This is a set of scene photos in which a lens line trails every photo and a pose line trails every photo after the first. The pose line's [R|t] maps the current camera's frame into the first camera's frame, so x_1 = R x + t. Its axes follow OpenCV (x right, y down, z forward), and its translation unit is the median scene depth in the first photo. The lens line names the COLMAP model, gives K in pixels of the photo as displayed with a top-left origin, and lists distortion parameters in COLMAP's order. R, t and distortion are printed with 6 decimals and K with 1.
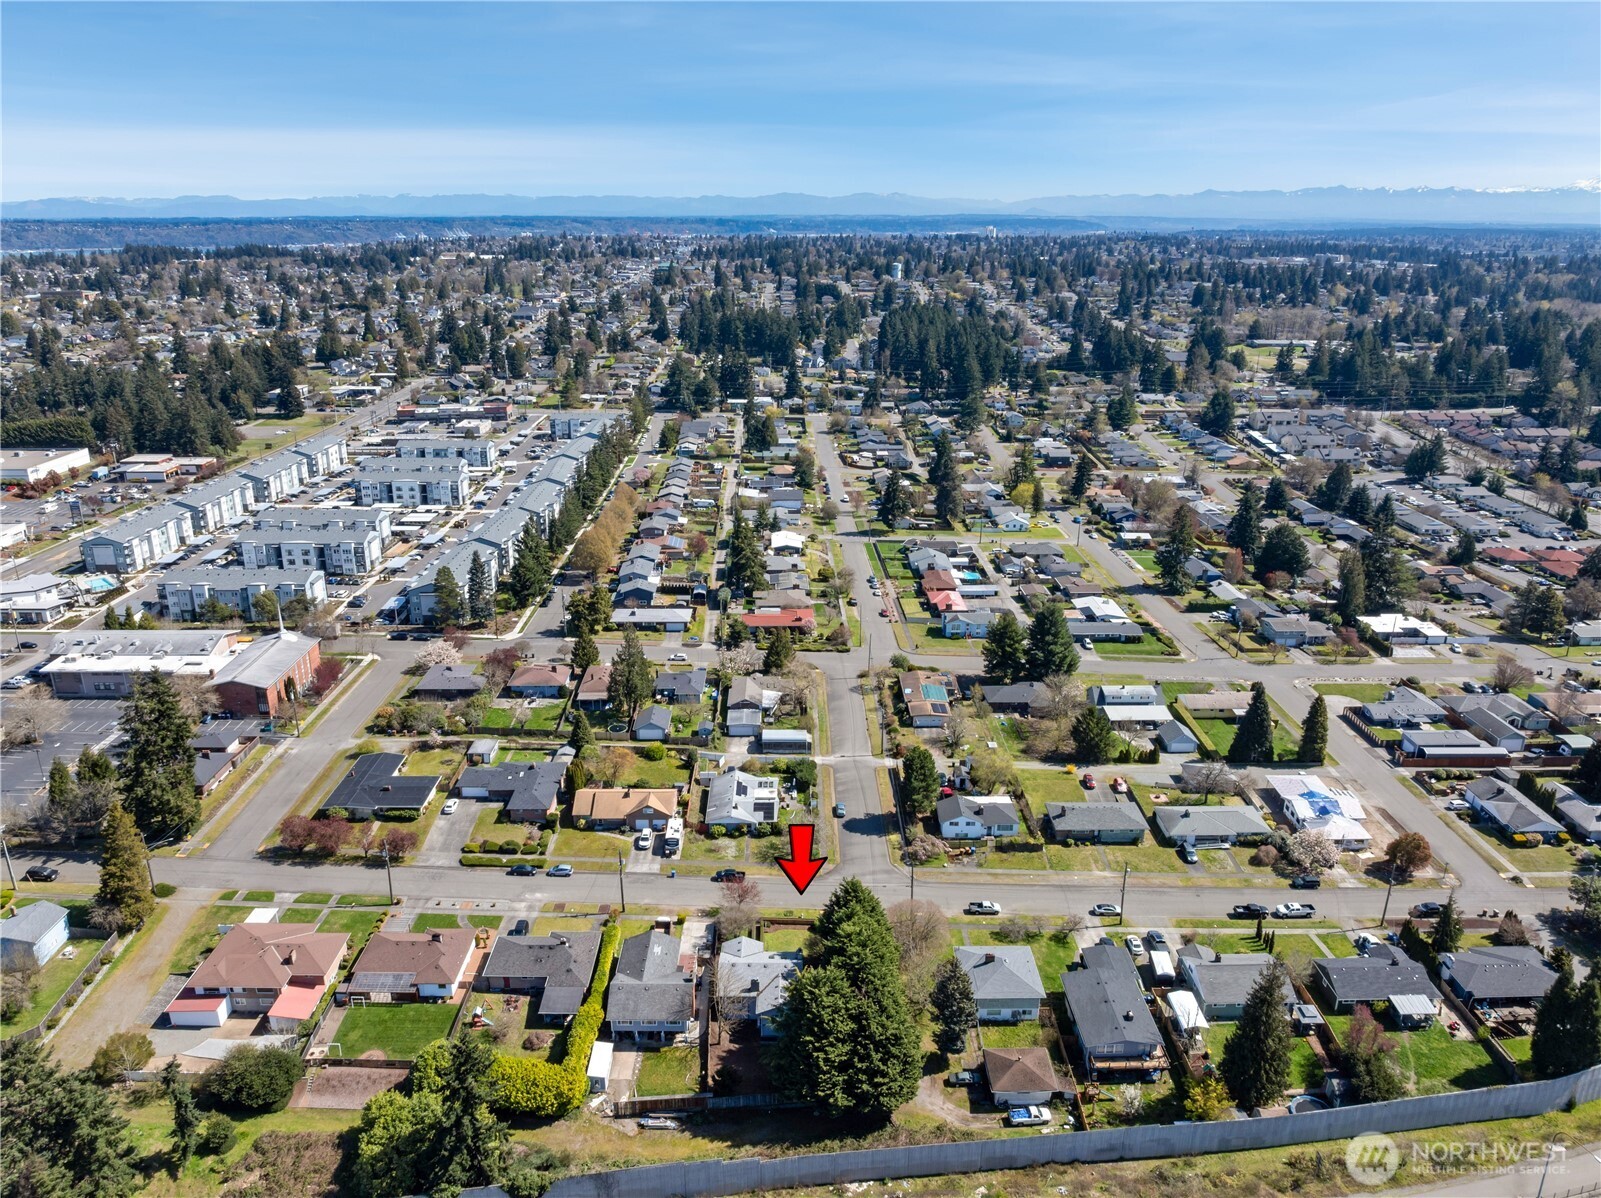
lens RADIAL K [[1144.1, 0, 800.5], [0, 1144.1, 599.0], [0, 0, 1]] dist [-0.004060, -0.001420]
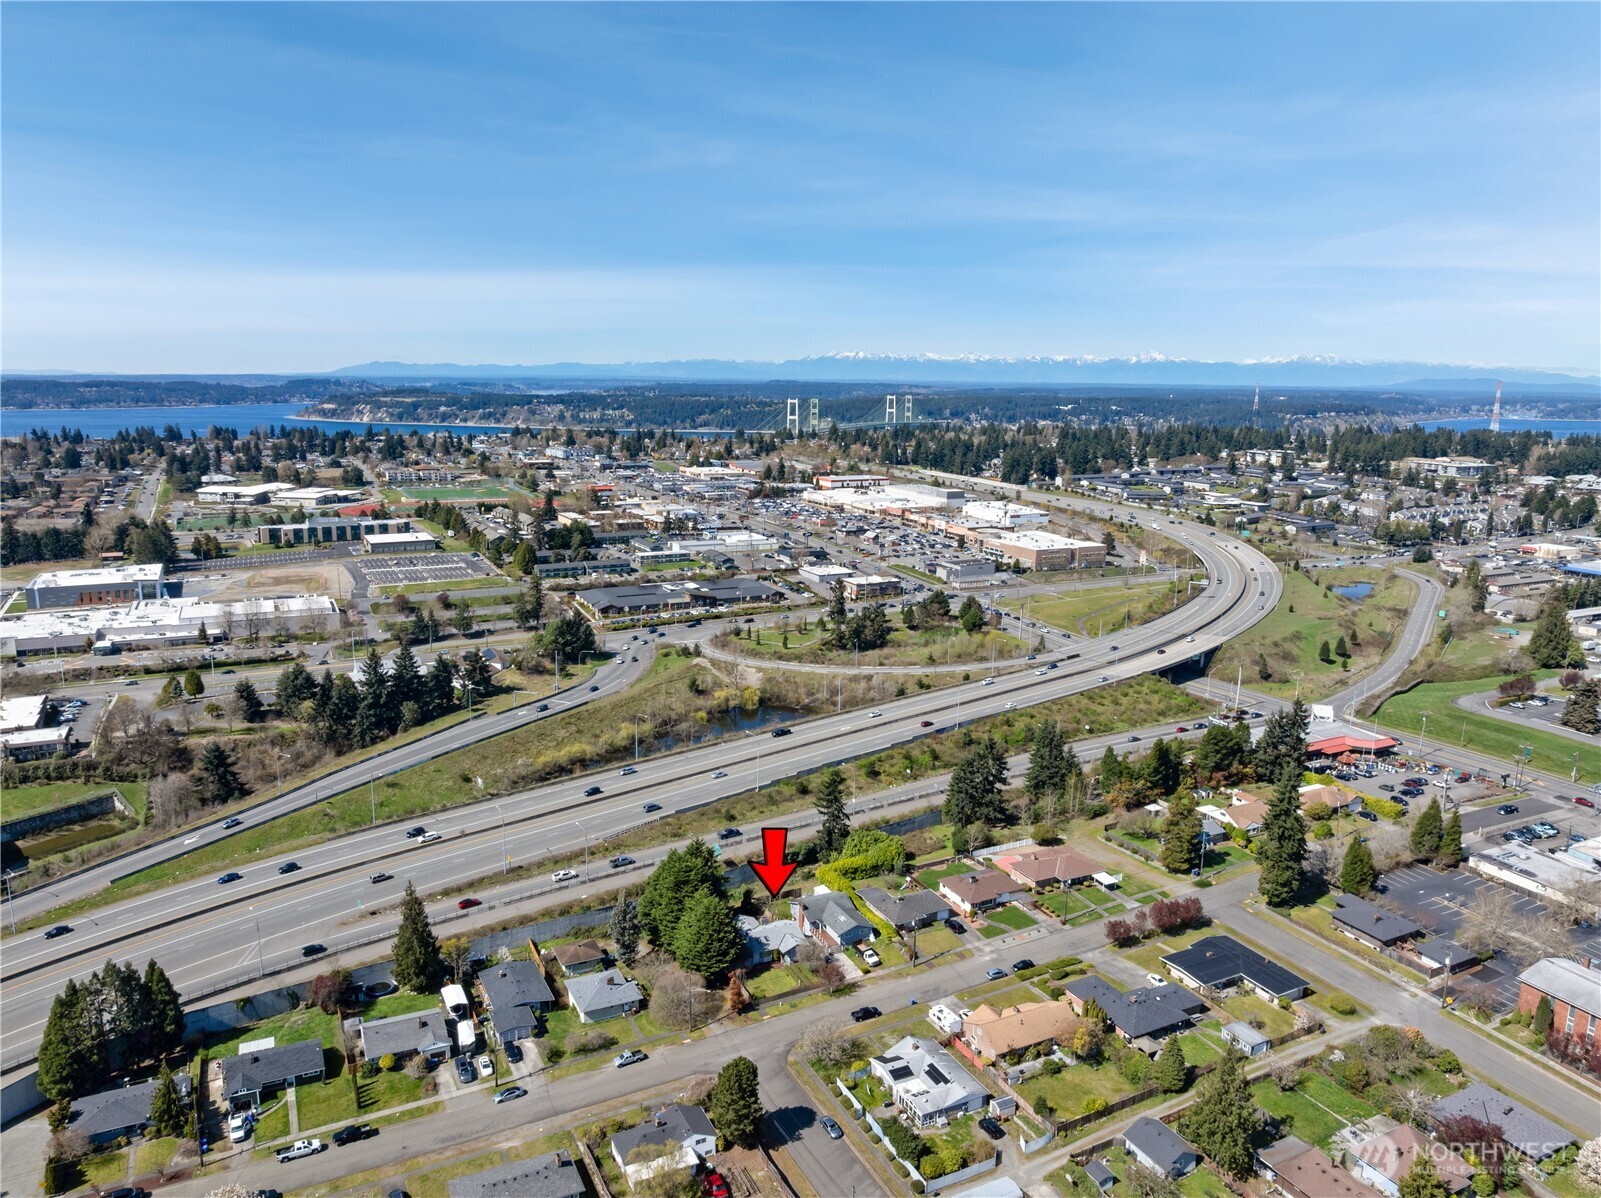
lens RADIAL K [[1144.1, 0, 800.5], [0, 1144.1, 599.0], [0, 0, 1]] dist [-0.004060, -0.001420]
pose [[-0.903714, 0.072448, -0.421962, 0.325037], [-0.148592, 0.871241, 0.467825, -0.457093], [0.401524, 0.485480, -0.776587, 1.269316]]
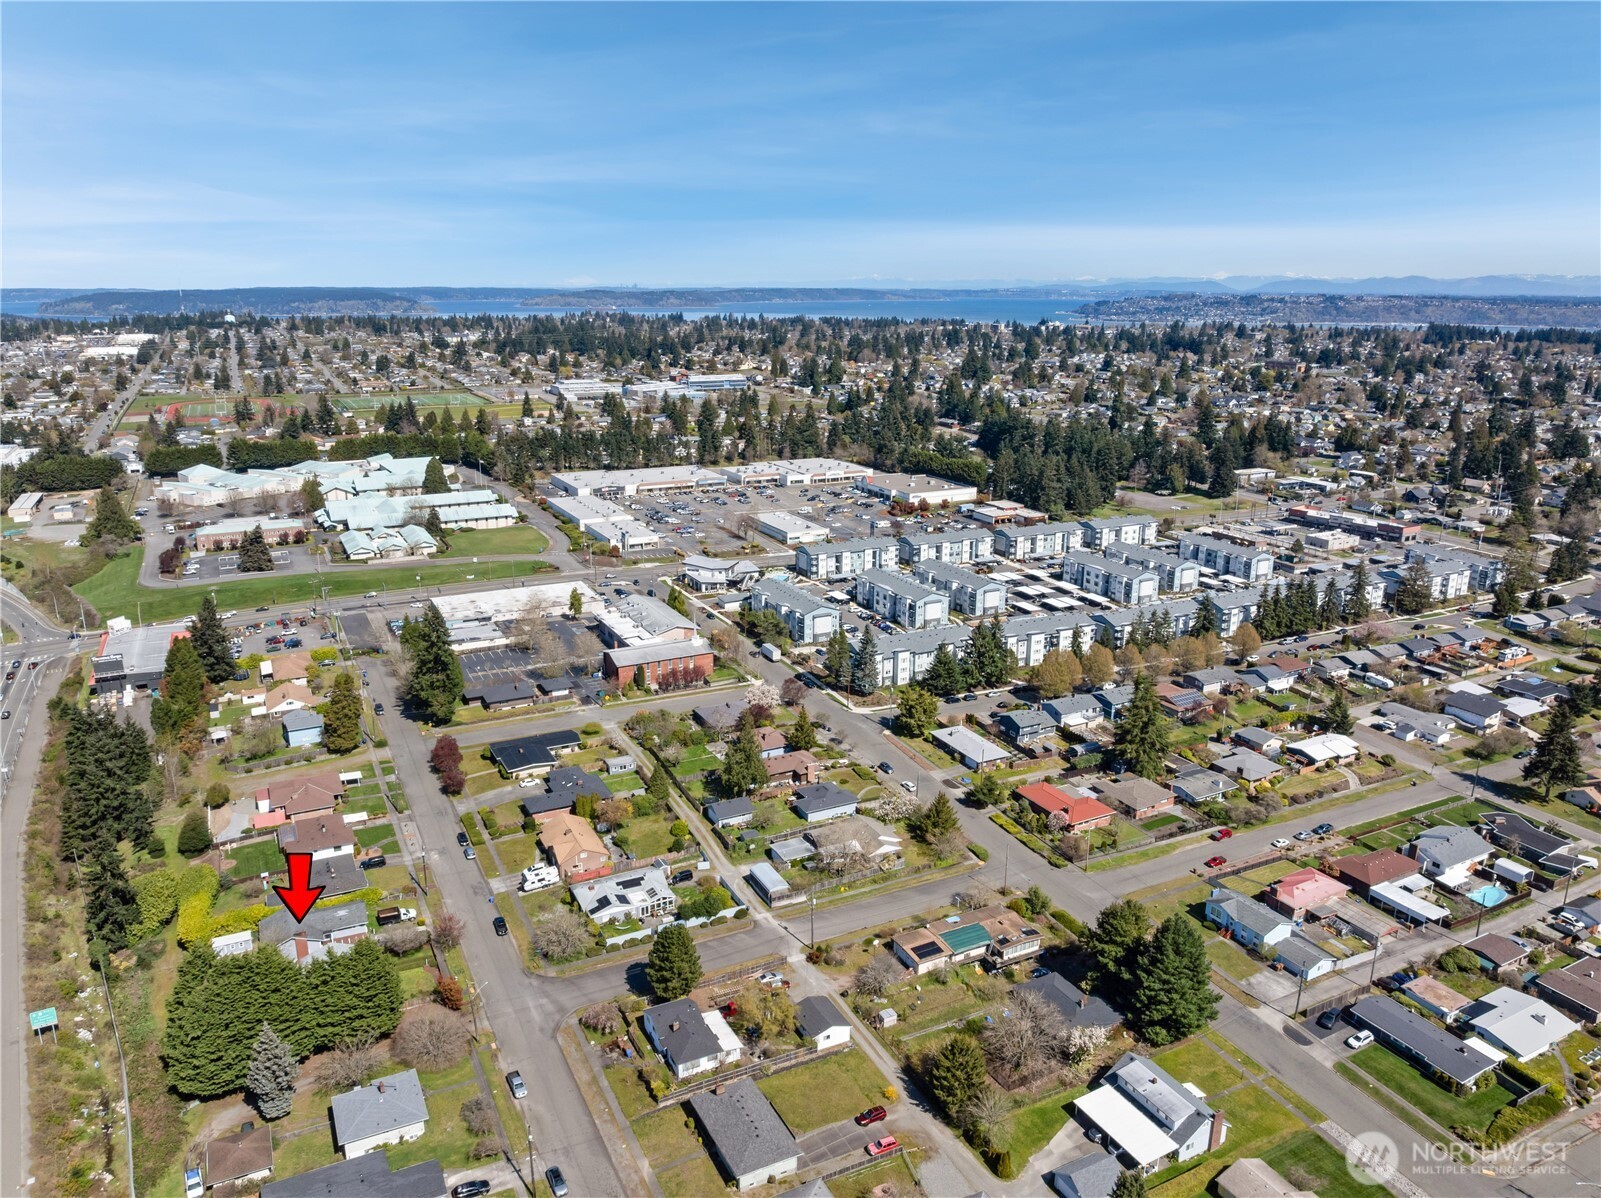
lens RADIAL K [[1144.1, 0, 800.5], [0, 1144.1, 599.0], [0, 0, 1]] dist [-0.004060, -0.001420]
pose [[0.441447, 0.241510, -0.864174, 0.724791], [-0.291753, 0.949398, 0.116291, -0.203985], [0.848531, 0.200789, 0.489571, 0.512197]]
